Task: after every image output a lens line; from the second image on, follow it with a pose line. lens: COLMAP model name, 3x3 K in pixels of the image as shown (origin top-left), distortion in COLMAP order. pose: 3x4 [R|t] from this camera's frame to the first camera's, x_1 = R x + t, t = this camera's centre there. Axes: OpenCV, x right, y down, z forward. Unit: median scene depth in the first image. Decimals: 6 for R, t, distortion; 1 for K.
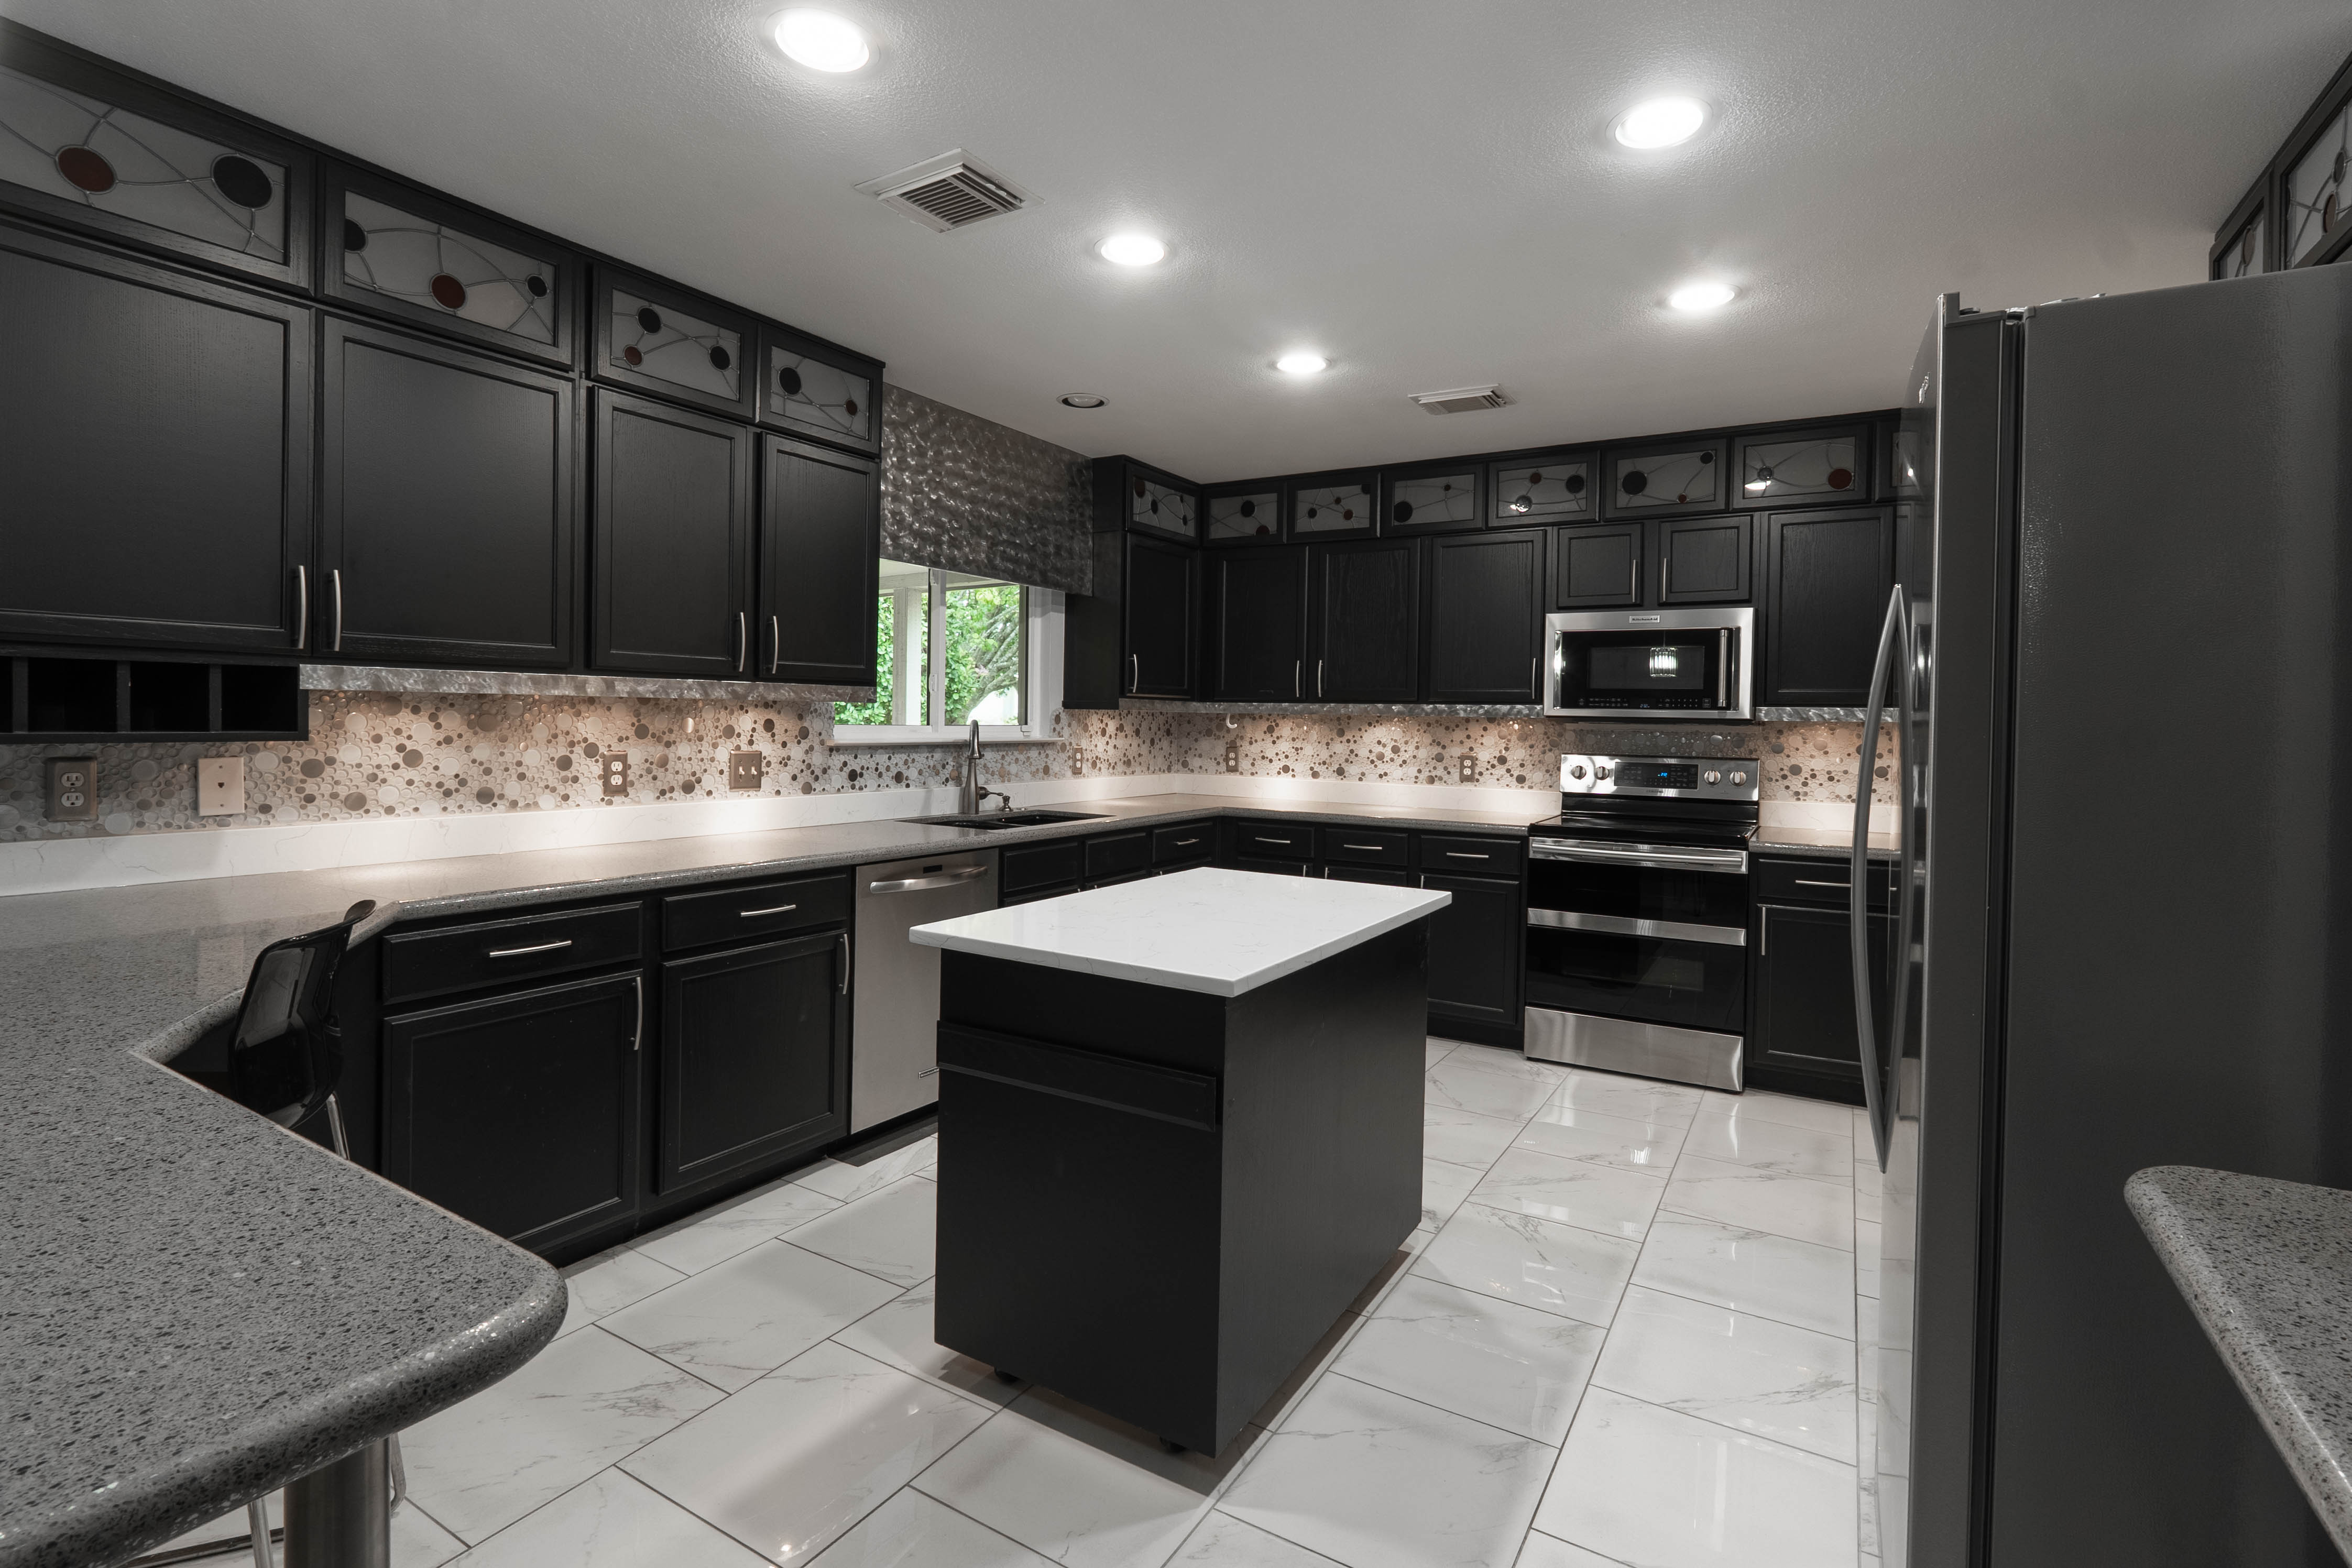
lens RADIAL K [[1090.6, 0, 1195.6], [0, 1090.6, 732.9], [0, 0, 1]] dist [-0.002500, -0.001049]
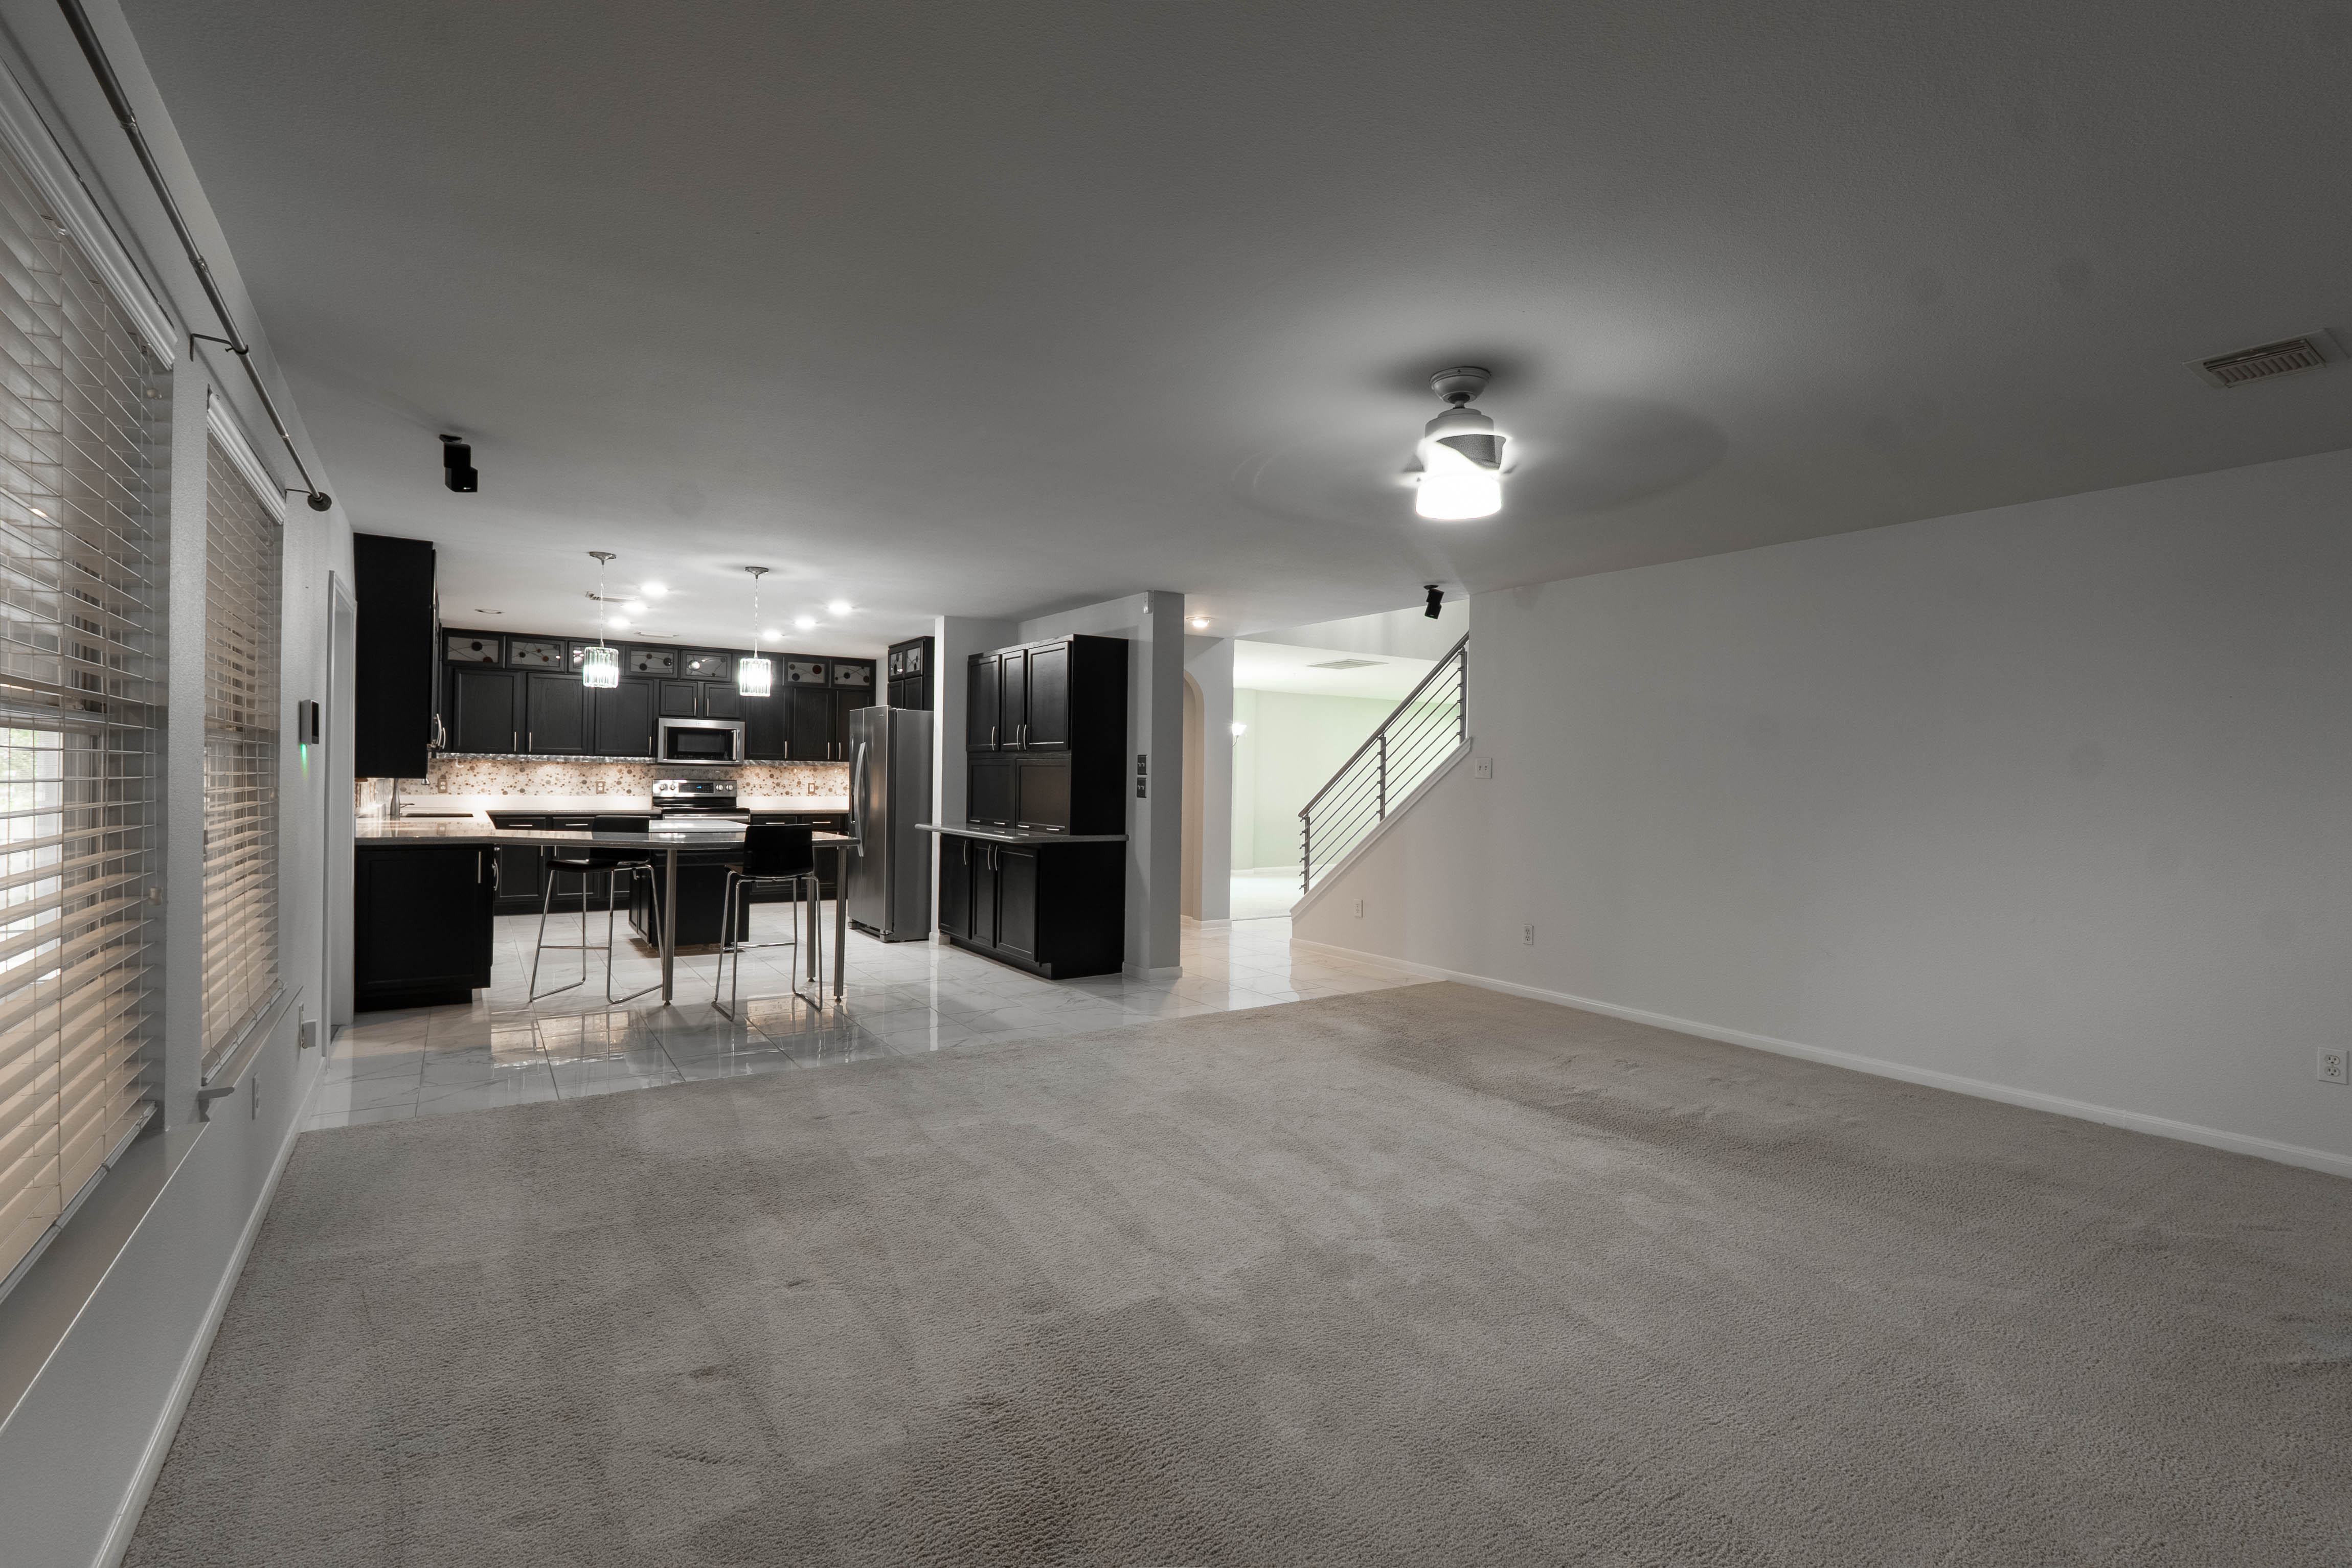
lens RADIAL K [[1048.3, 0, 1174.7], [0, 1048.3, 779.1], [0, 0, 1]] dist [-0.007622, -0.000099]
pose [[0.425969, -0.010749, 0.904674, -1.371248], [-0.001002, 0.999923, 0.012352, -0.010637], [-0.904737, -0.006168, 0.425925, -1.045893]]
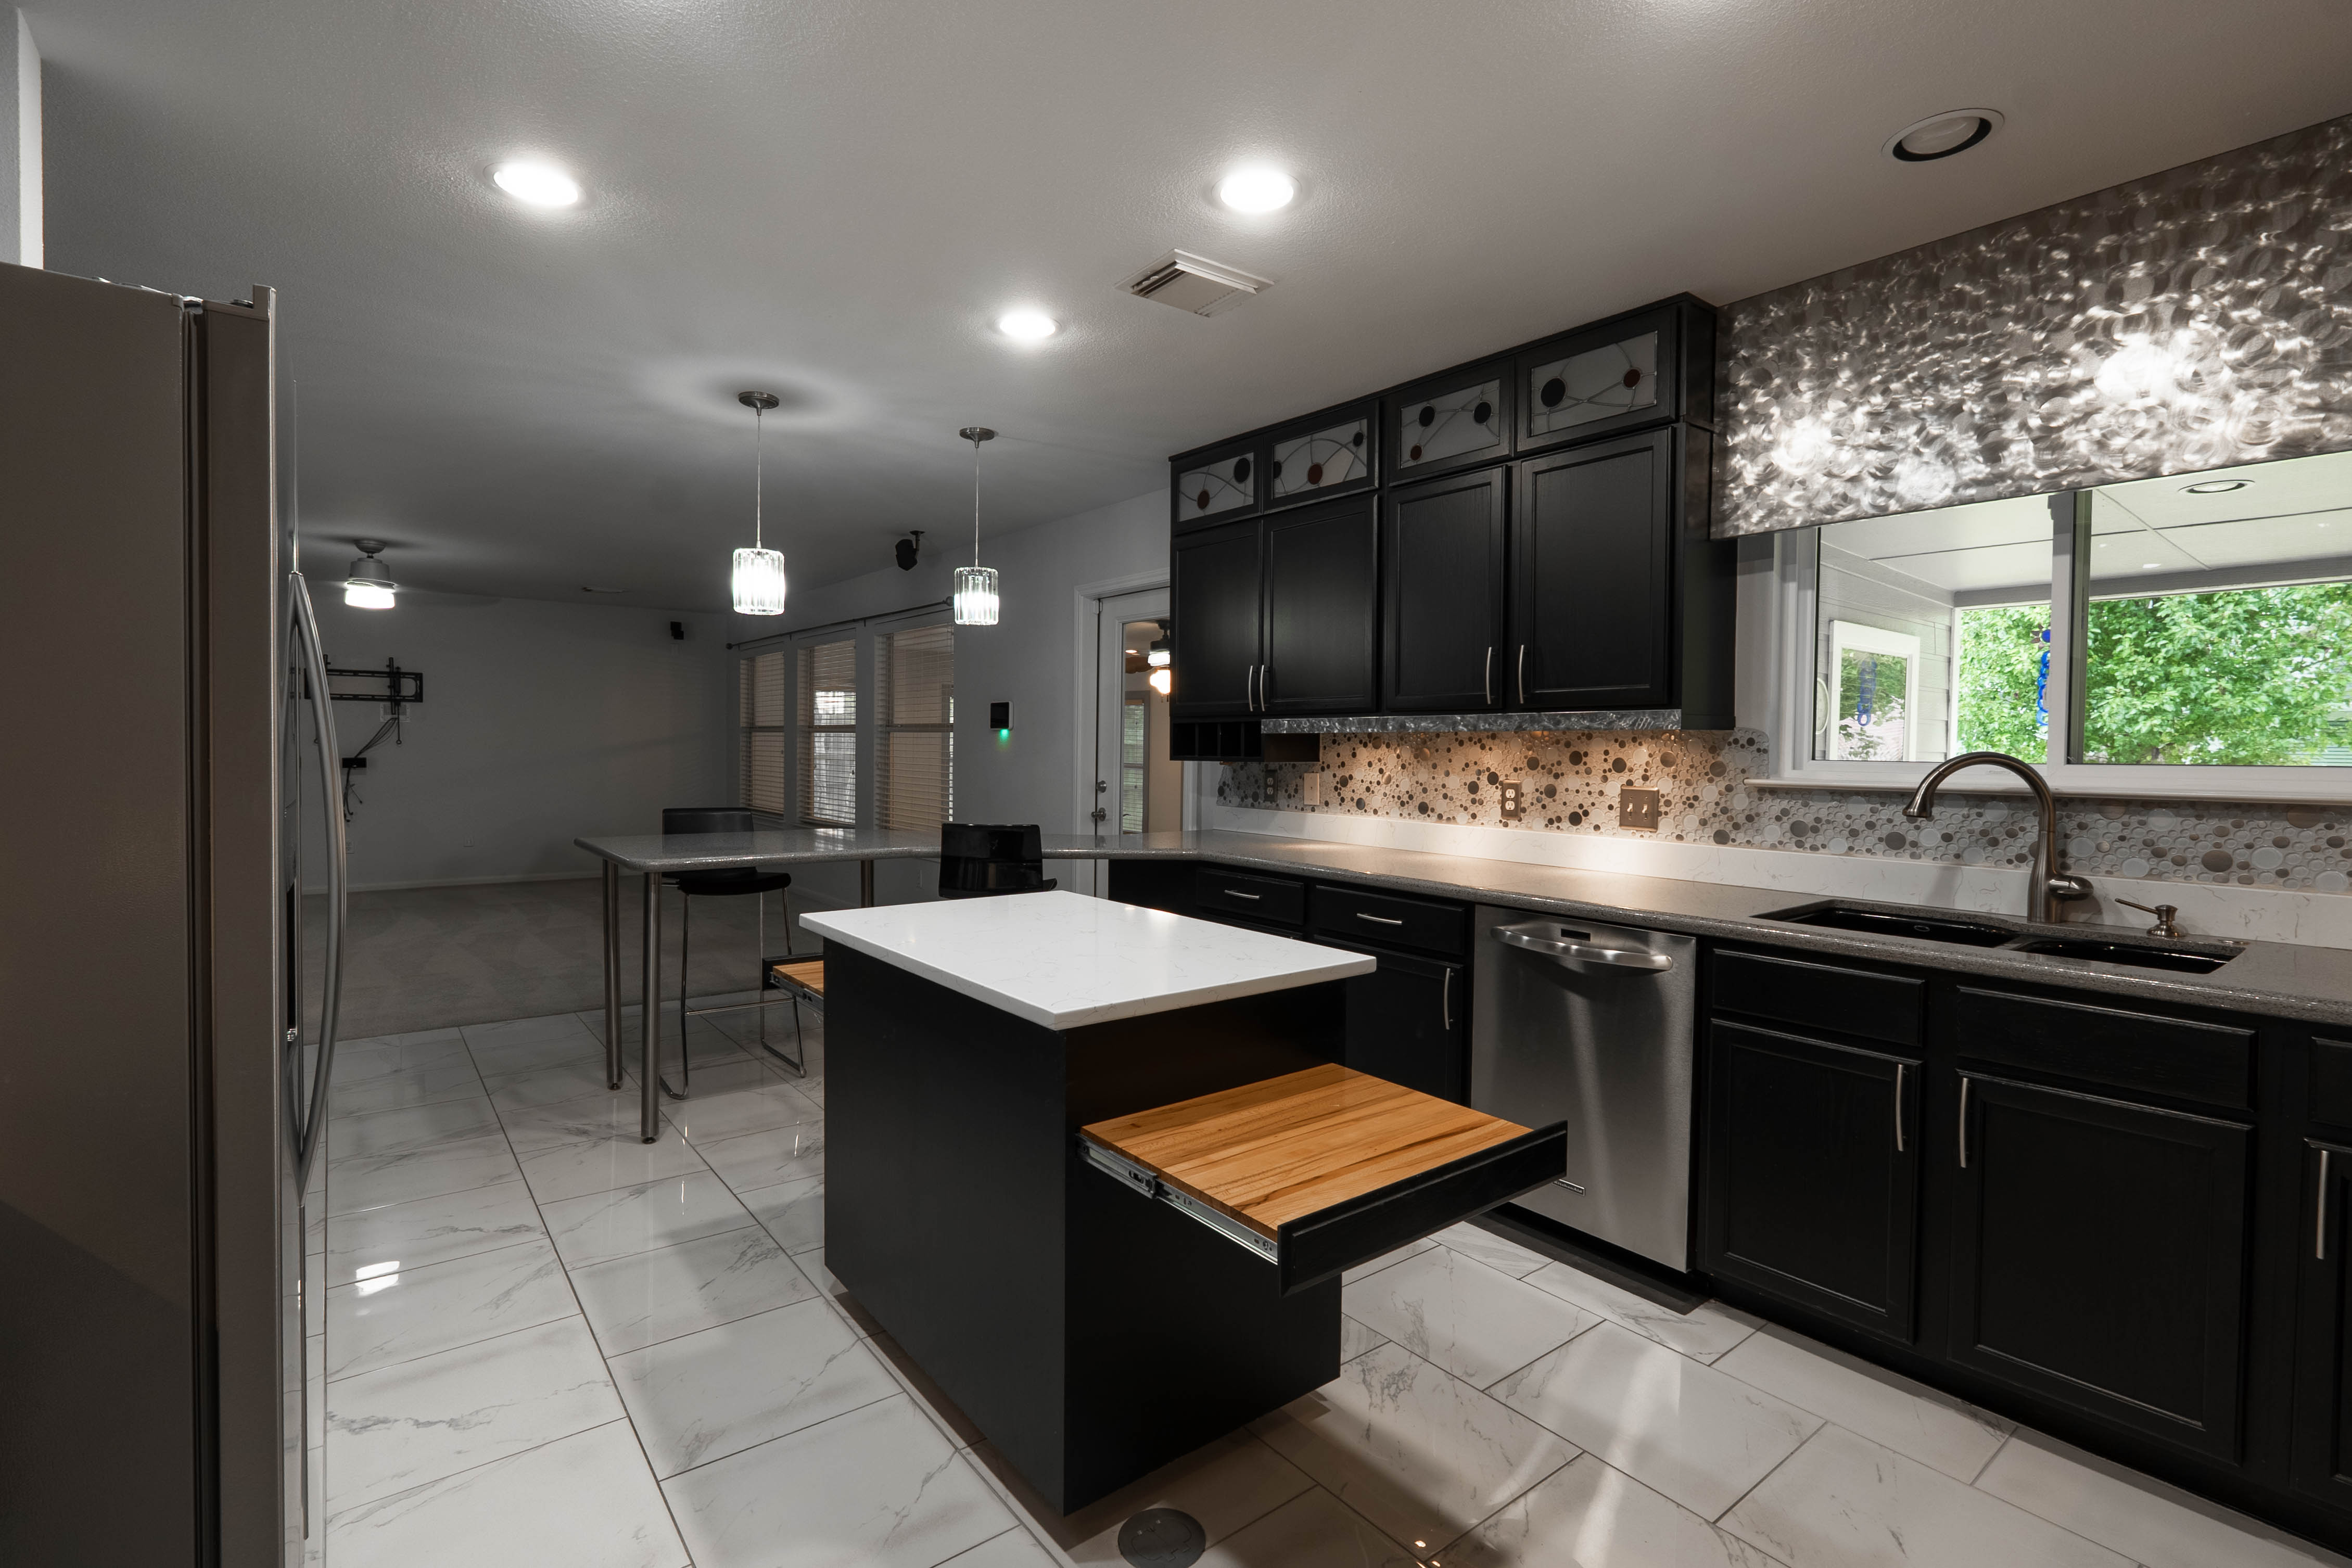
lens RADIAL K [[1093.0, 0, 1171.0], [0, 1093.0, 779.1], [0, 0, 1]] dist [-0.009529, 0.000134]
pose [[-0.364227, 0.008860, -0.931268, 0.527488], [-0.026583, 0.999448, 0.019905, 0.002020], [0.930931, 0.032006, -0.363791, 0.870805]]
